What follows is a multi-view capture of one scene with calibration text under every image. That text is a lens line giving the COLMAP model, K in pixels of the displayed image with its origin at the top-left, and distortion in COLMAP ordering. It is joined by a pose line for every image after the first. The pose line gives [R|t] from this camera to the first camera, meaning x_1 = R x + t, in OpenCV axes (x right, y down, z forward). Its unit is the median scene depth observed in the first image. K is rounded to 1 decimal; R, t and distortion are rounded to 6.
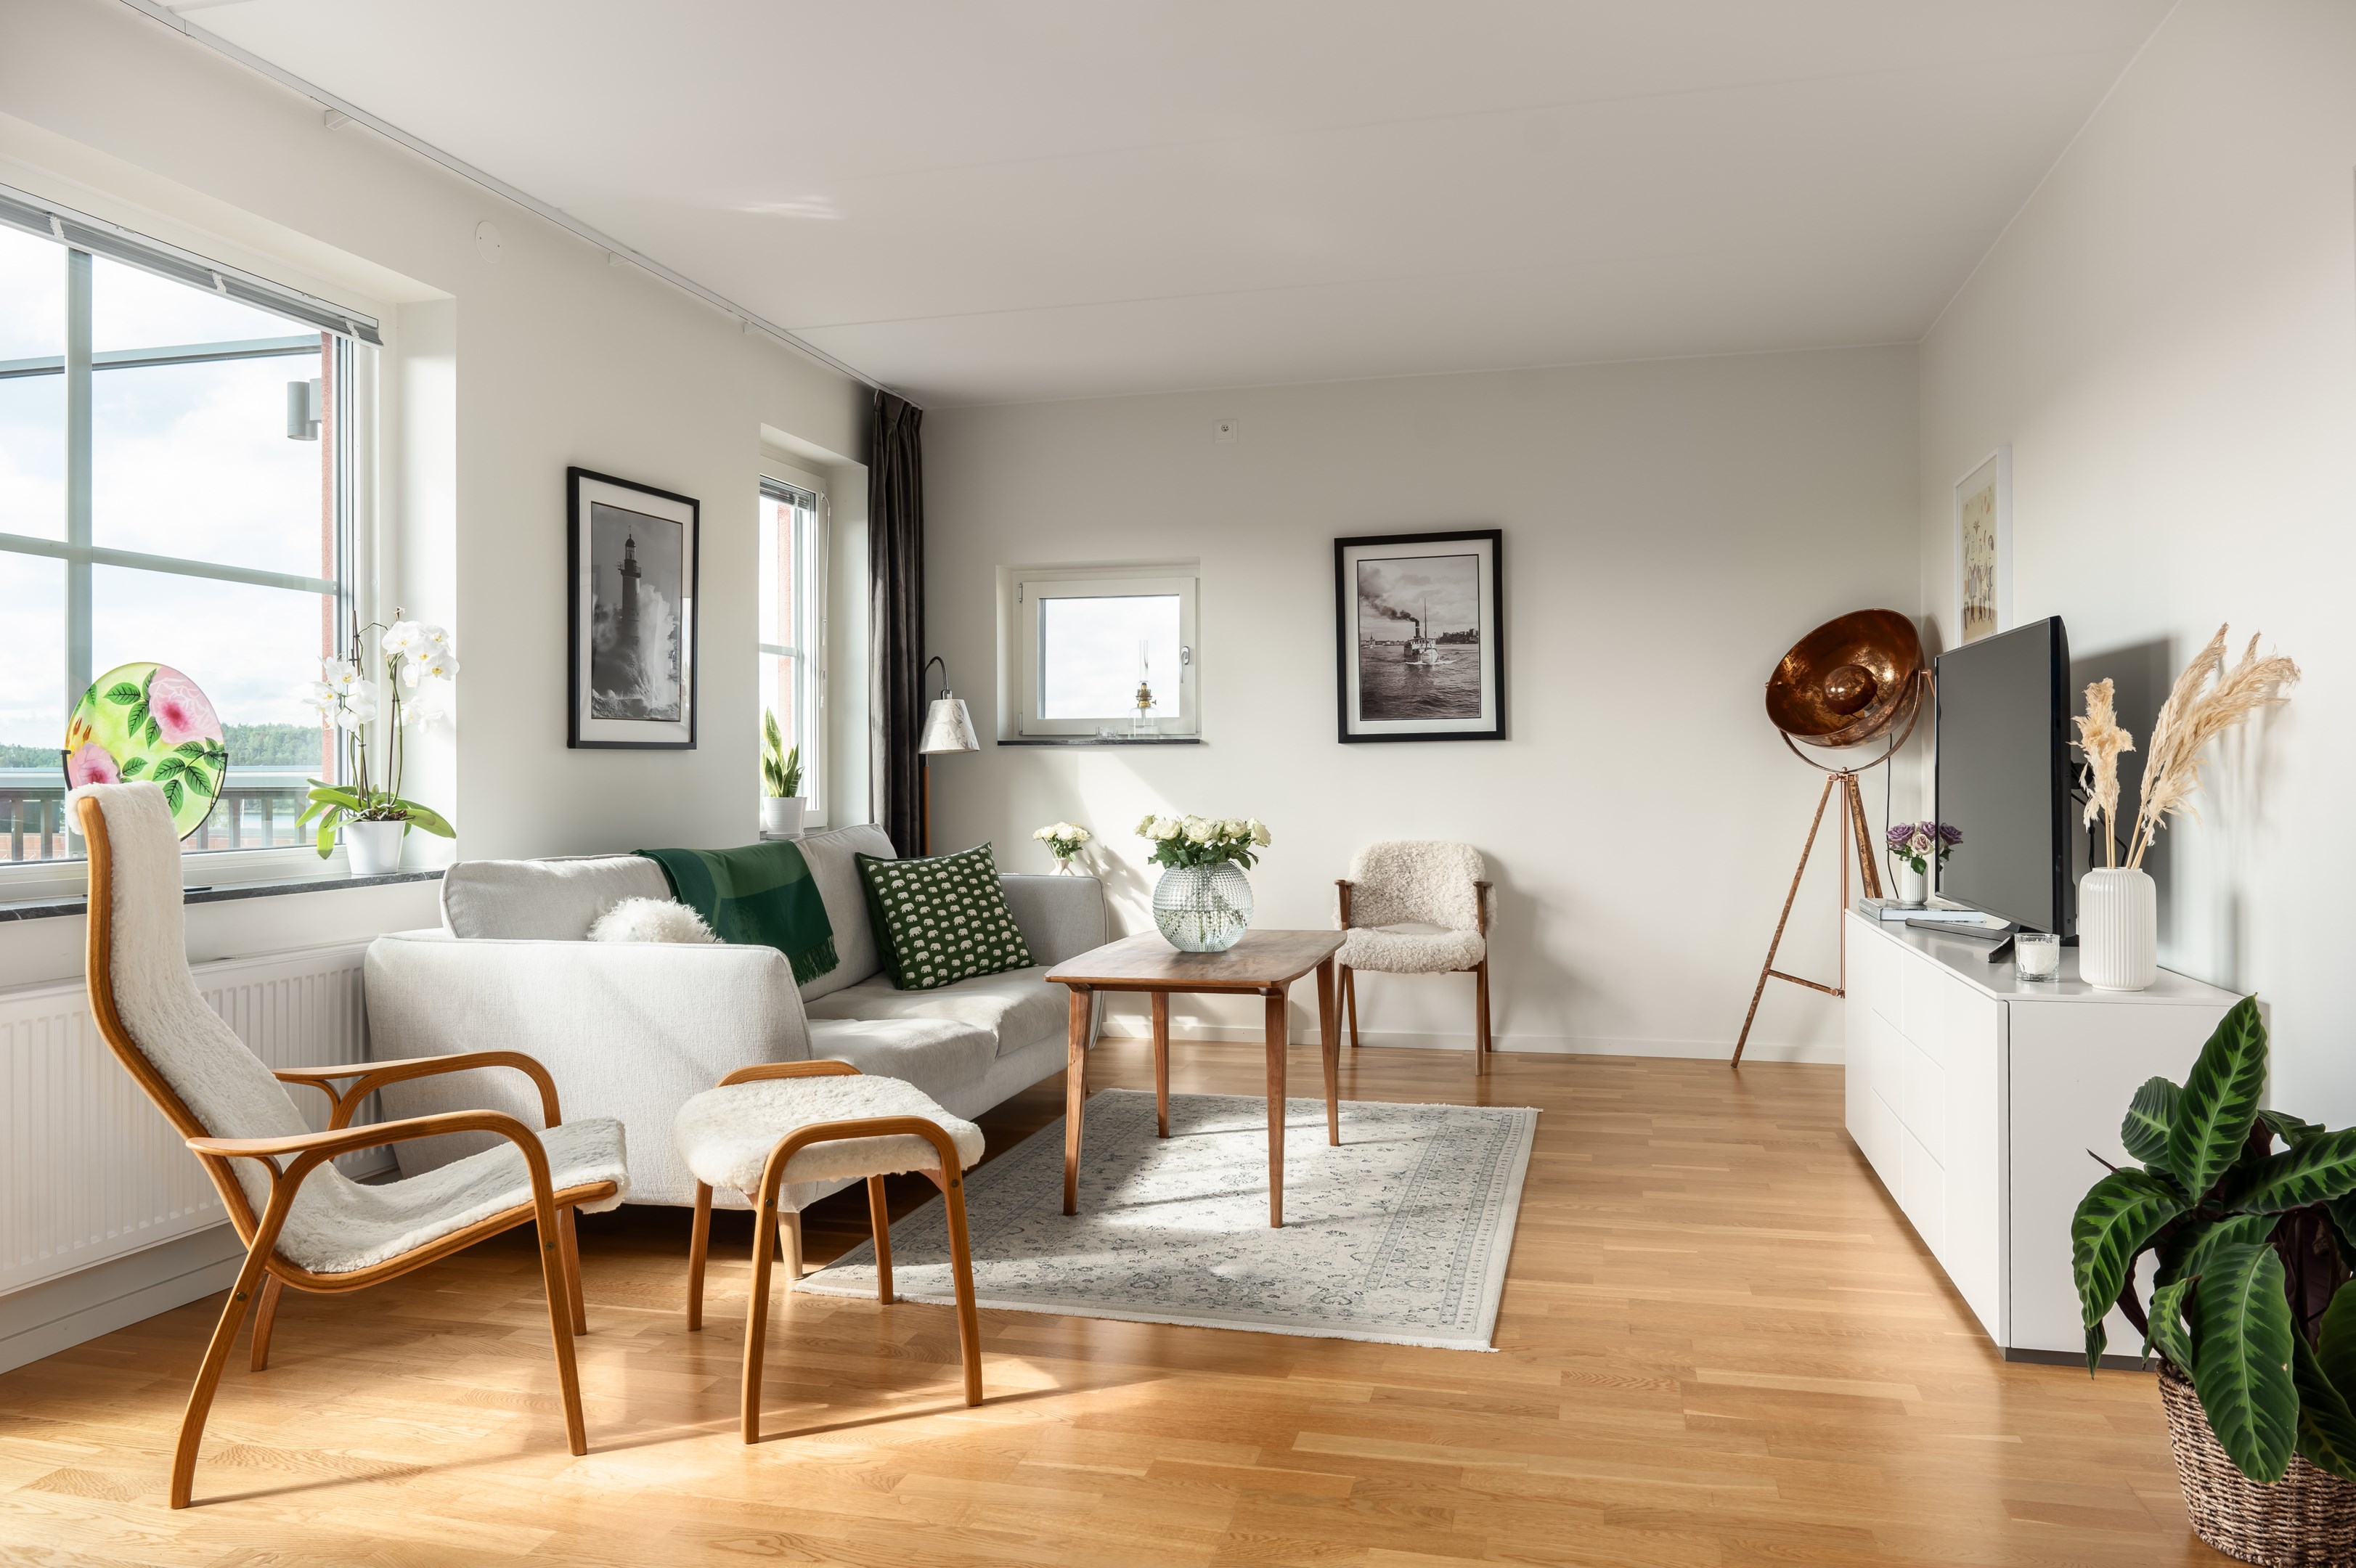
lens RADIAL K [[1670.2, 0, 1166.7], [0, 1670.2, 769.1], [0, 0, 1]] dist [0.008782, -0.013668]
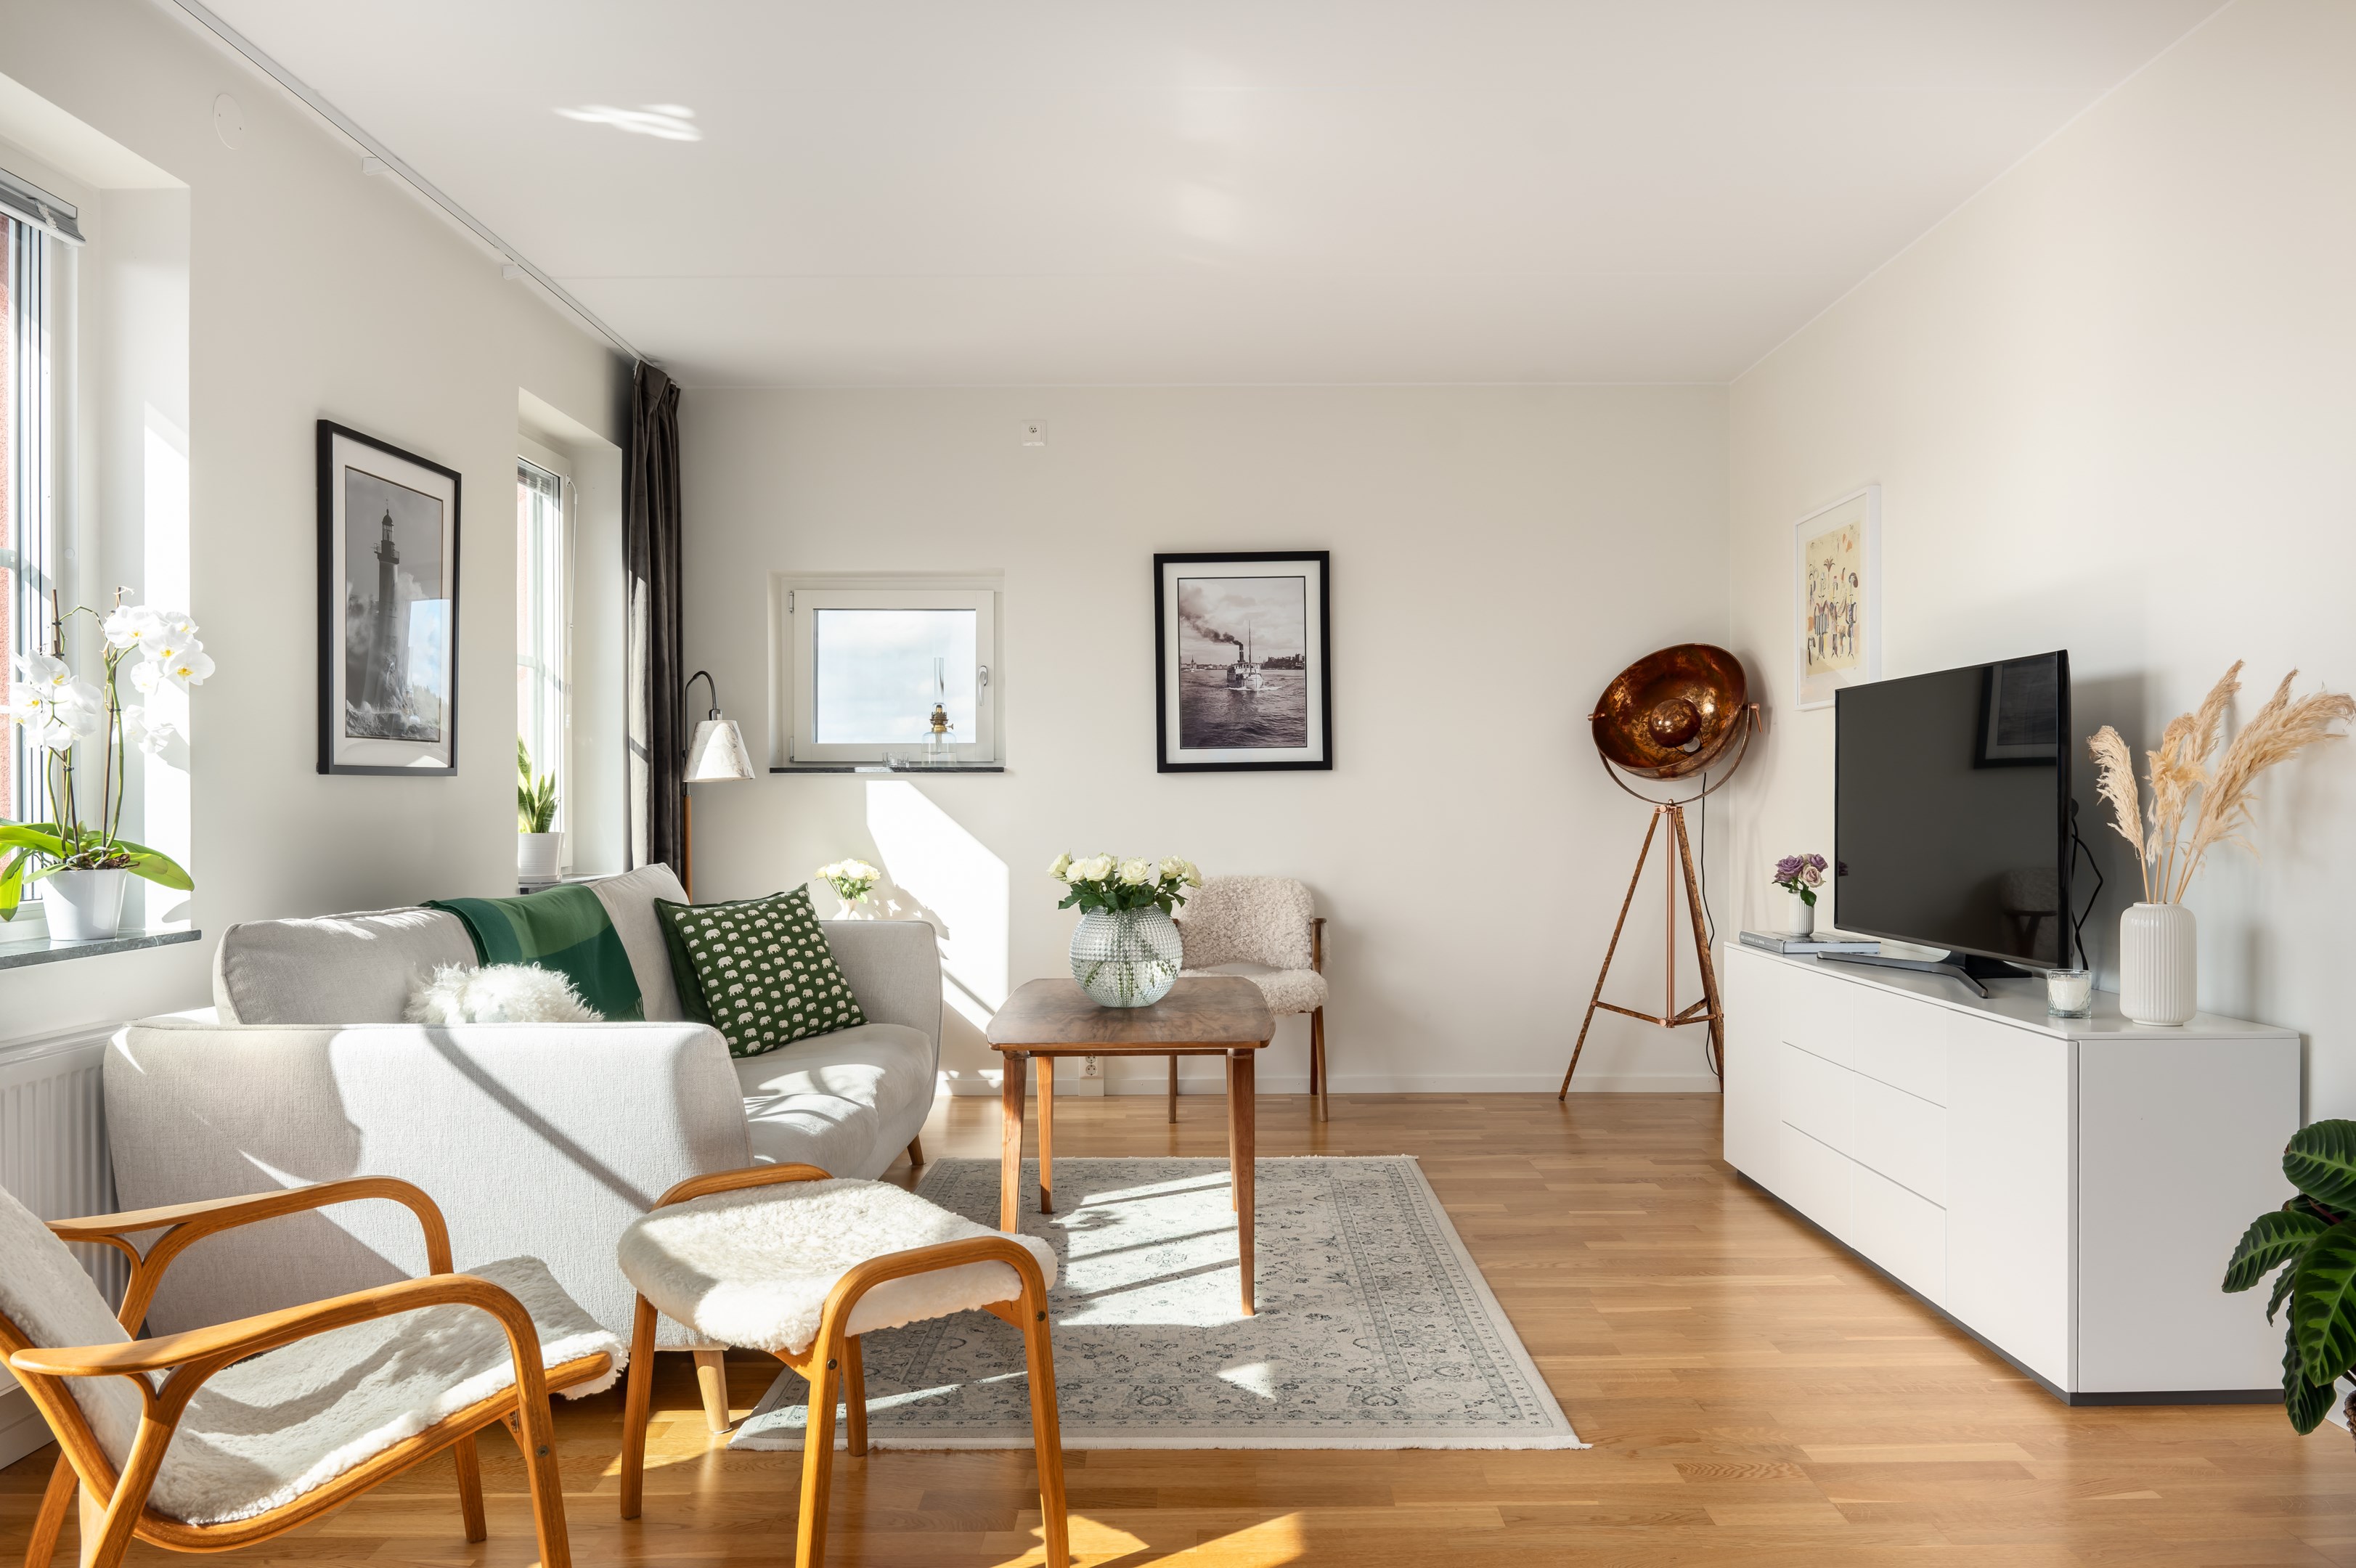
lens RADIAL K [[1670.2, 0, 1208.2], [0, 1670.2, 802.1], [0, 0, 1]] dist [0.008782, -0.013668]
pose [[0.964675, 0.000881, 0.263441, -0.175040], [-0.001581, 0.999996, 0.002446, -0.001942], [-0.263438, -0.002777, 0.964672, 0.132526]]
